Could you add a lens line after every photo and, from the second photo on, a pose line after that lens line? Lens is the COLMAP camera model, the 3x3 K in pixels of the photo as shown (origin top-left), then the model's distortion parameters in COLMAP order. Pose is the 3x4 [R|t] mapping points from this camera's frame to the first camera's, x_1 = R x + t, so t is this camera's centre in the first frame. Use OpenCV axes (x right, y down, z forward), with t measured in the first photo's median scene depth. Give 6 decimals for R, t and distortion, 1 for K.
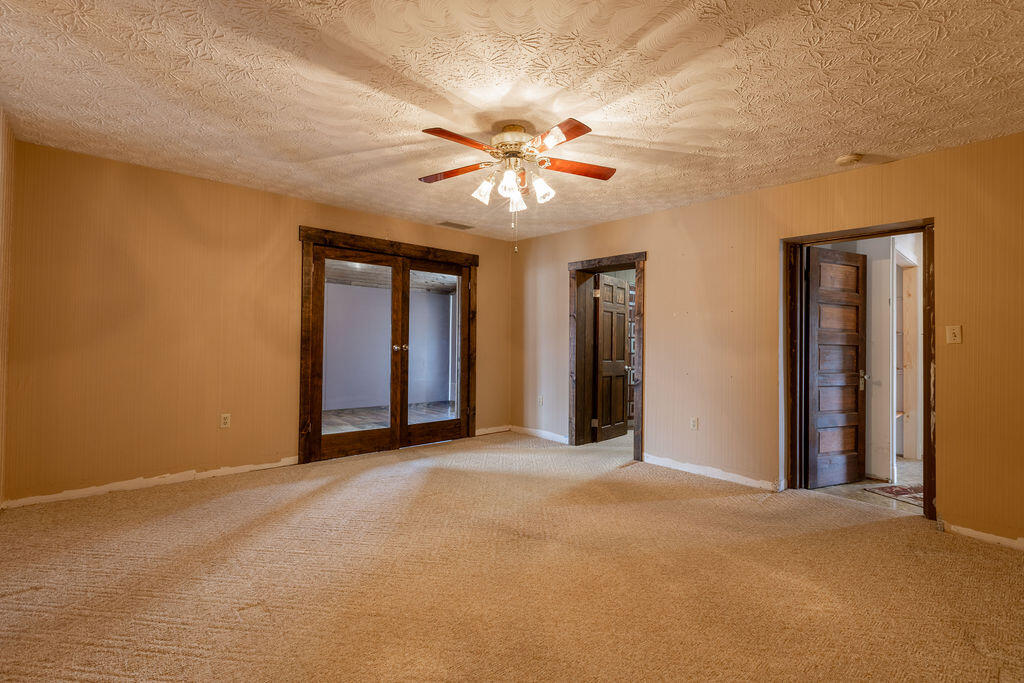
lens RADIAL K [[468.0, 0, 506.6], [0, 468.0, 341.7], [0, 0, 1]] dist [-0.002095, 0.000452]
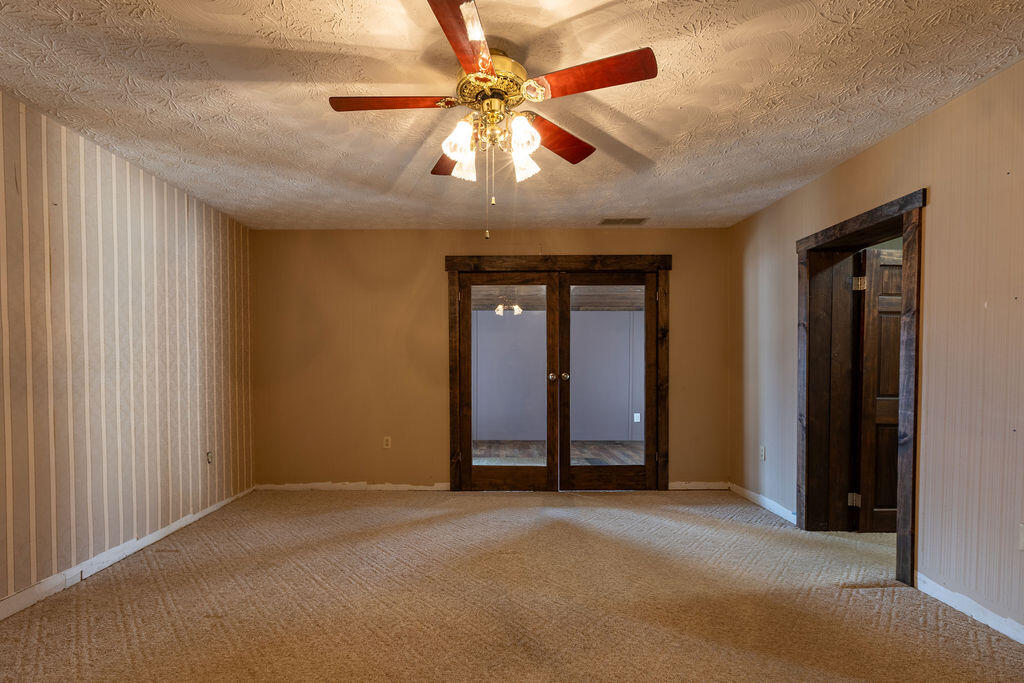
lens RADIAL K [[468.0, 0, 517.0], [0, 468.0, 387.0], [0, 0, 1]] dist [-0.002095, 0.000452]
pose [[0.741544, 0.010147, -0.670828, 0.306430], [0.013475, 0.999459, 0.030013, 0.004717], [0.670769, -0.031296, 0.741005, 0.301894]]
